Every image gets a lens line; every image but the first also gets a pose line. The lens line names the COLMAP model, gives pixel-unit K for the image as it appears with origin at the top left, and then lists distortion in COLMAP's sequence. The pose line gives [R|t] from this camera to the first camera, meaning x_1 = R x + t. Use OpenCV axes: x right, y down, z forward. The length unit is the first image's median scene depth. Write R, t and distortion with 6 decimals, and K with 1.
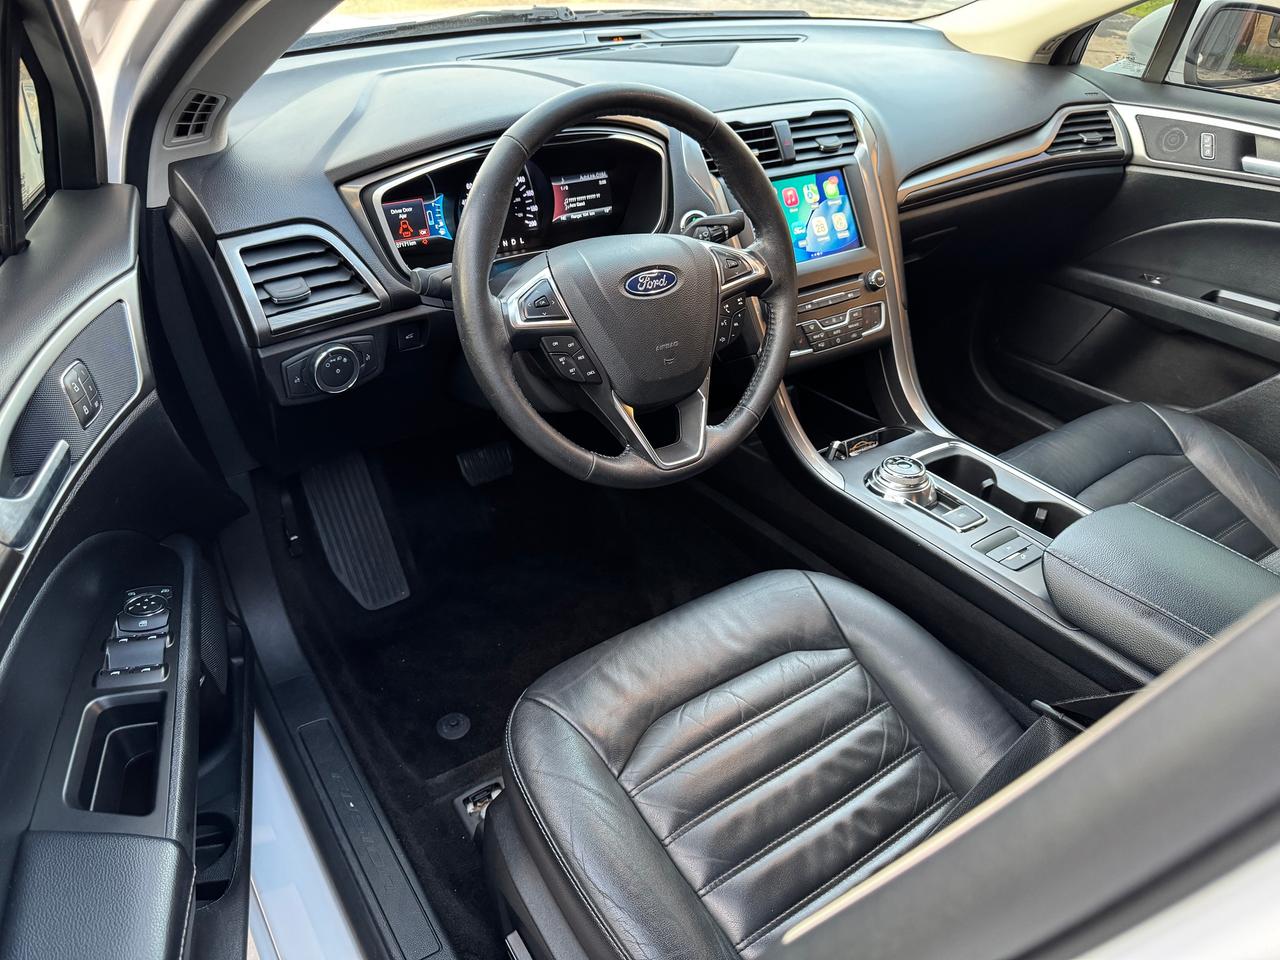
lens RADIAL K [[802.5, 0, 640.0], [0, 802.5, 480.0], [0, 0, 1]] dist [0.000211, -0.000037]
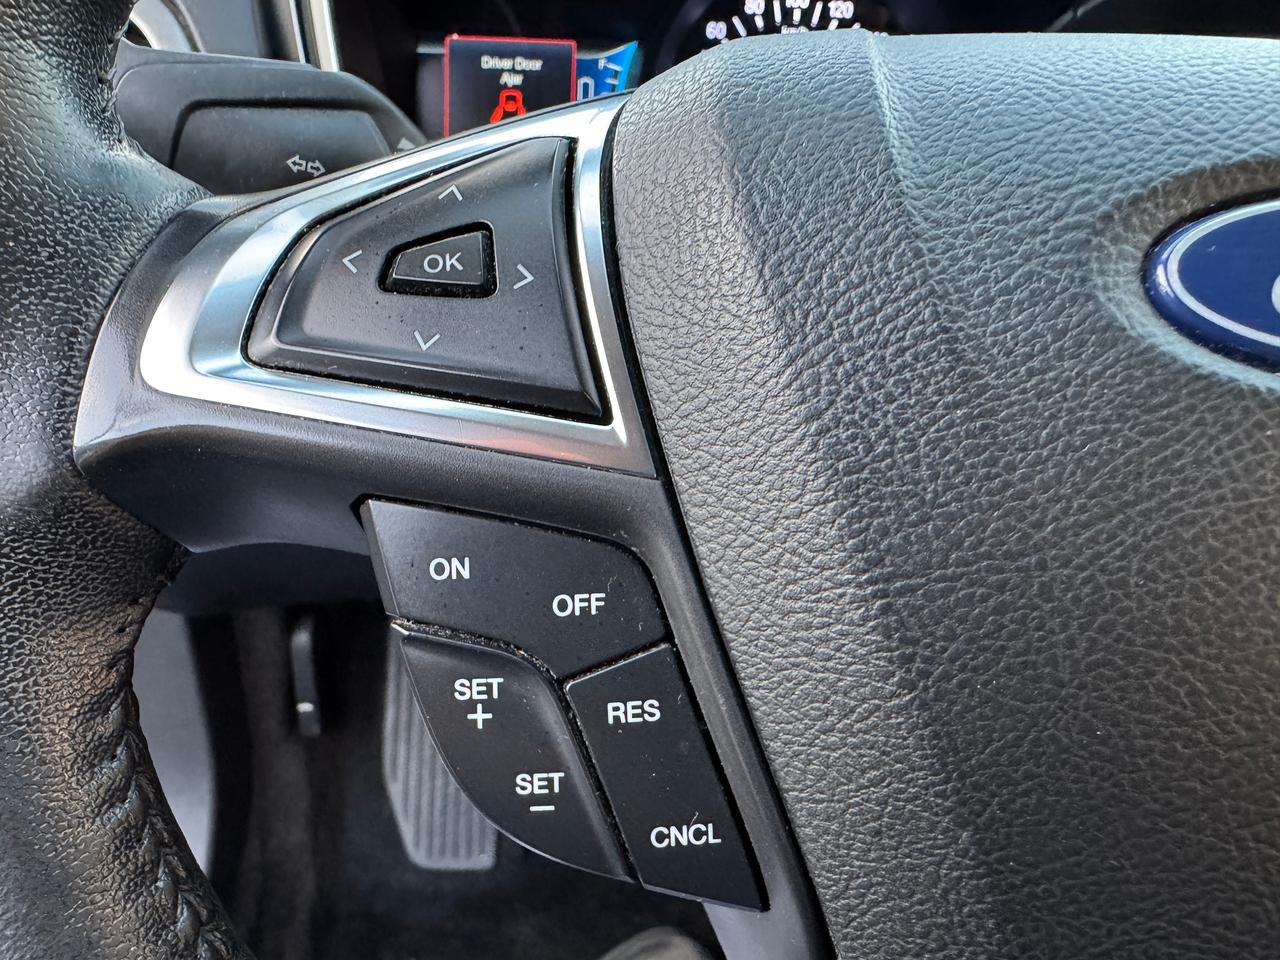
lens RADIAL K [[814.8, 0, 640.0], [0, 814.8, 480.0], [0, 0, 1]] dist [0.029440, 0.000575]
pose [[0.845026, 0.253140, -0.471011, -0.014502], [-0.307670, 0.950605, -0.041090, -0.151729], [0.437344, 0.179638, 0.881170, 0.718238]]
